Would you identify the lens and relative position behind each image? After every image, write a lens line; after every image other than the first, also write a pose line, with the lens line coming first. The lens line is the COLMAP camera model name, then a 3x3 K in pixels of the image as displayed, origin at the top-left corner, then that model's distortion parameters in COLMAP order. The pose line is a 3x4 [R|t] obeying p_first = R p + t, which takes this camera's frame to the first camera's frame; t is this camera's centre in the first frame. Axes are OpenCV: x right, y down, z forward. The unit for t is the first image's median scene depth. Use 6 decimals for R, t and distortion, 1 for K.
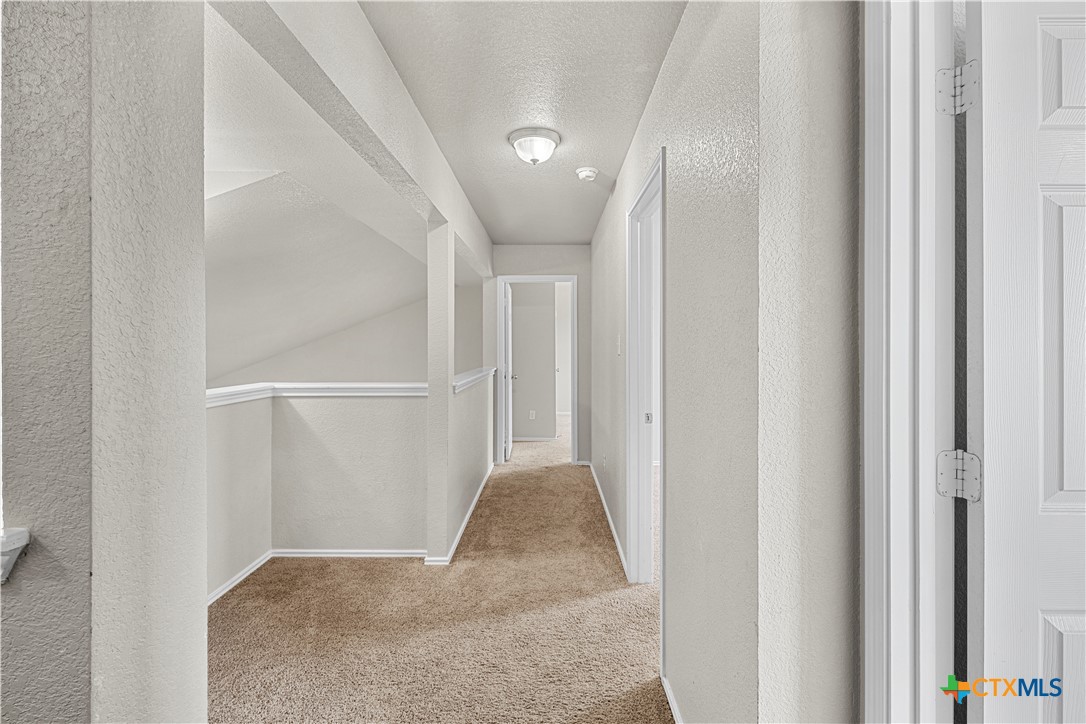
lens RADIAL K [[492.7, 0, 545.0], [0, 492.7, 352.3], [0, 0, 1]] dist [0.008359, -0.004914]
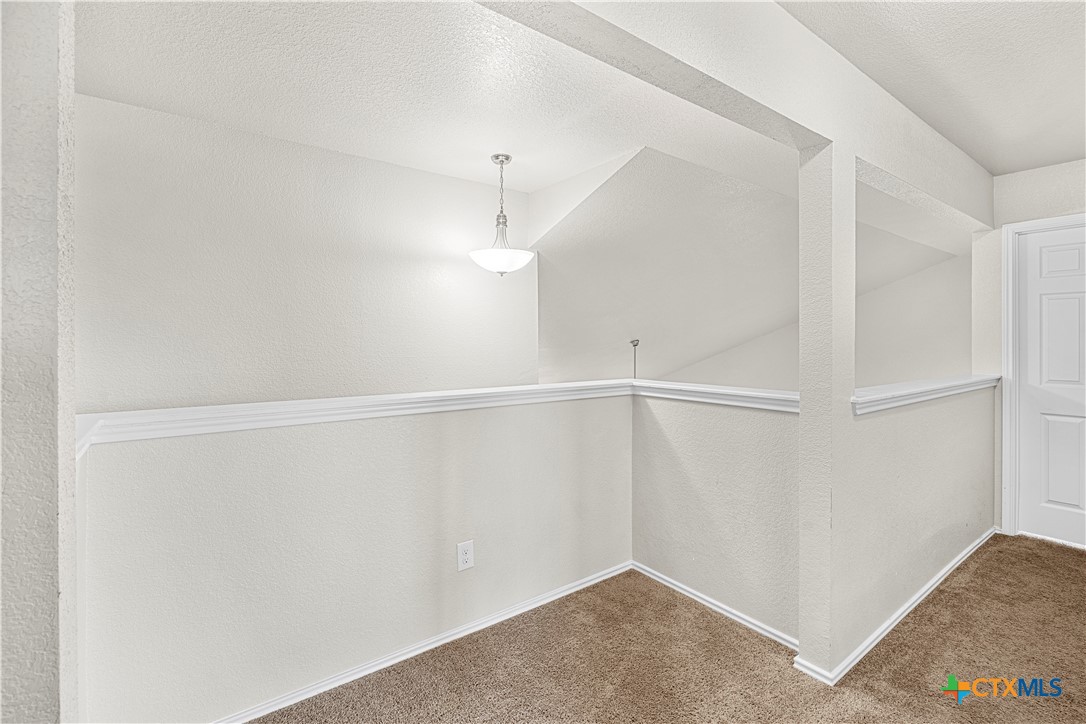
lens RADIAL K [[492.7, 0, 537.4], [0, 492.7, 343.3], [0, 0, 1]] dist [0.008359, -0.004914]
pose [[0.609706, 0.003738, -0.792619, 0.070585], [-0.012758, 0.999906, -0.005099, 0.001445], [0.792525, 0.013221, 0.609696, 0.302231]]
